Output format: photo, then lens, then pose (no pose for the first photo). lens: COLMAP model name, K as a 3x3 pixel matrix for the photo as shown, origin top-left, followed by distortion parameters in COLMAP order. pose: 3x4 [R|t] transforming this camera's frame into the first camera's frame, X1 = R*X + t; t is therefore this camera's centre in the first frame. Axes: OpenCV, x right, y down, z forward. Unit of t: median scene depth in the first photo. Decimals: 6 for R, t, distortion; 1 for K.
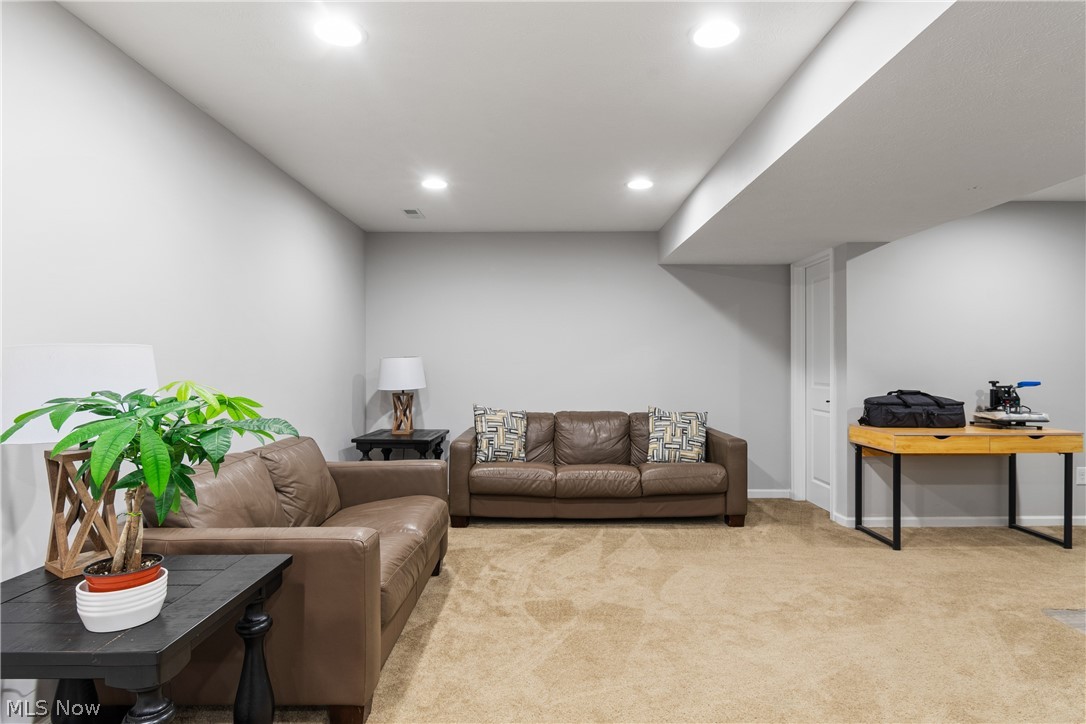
lens RADIAL K [[591.2, 0, 543.0], [0, 591.2, 362.0], [0, 0, 1]] dist [-0.007671, -0.001132]
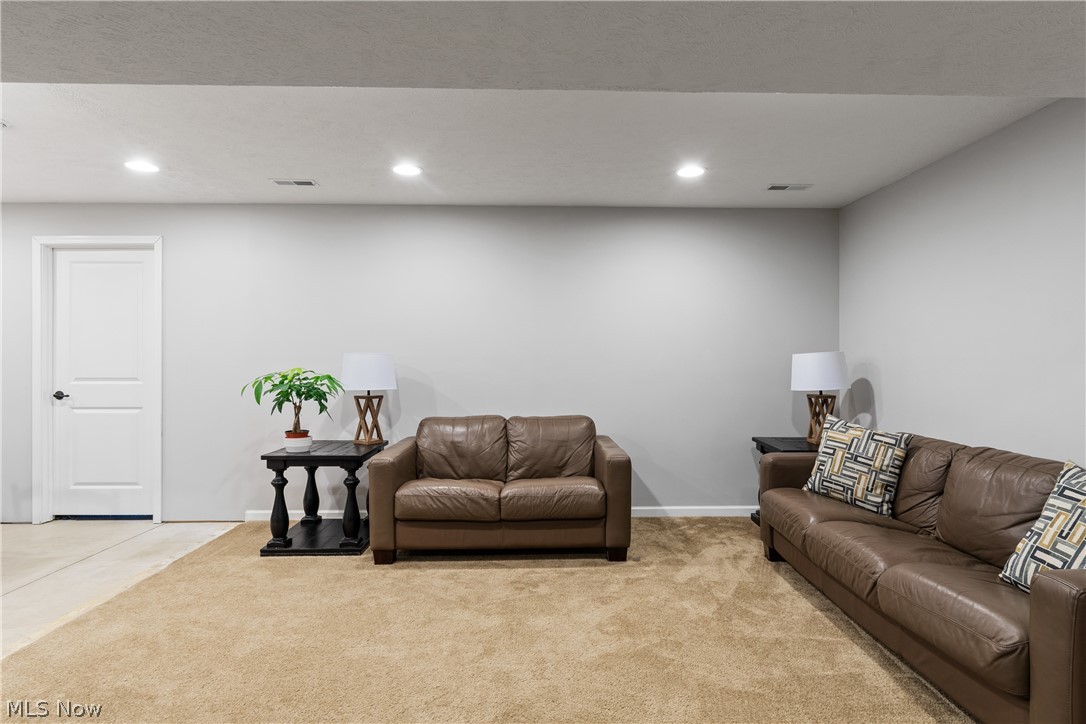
lens RADIAL K [[591.2, 0, 543.0], [0, 591.2, 362.0], [0, 0, 1]] dist [-0.007671, -0.001132]
pose [[0.010214, 0.008973, -0.999908, 0.944115], [0.004719, 0.999948, 0.009021, -0.005537], [0.999937, -0.004811, 0.010171, 0.946056]]
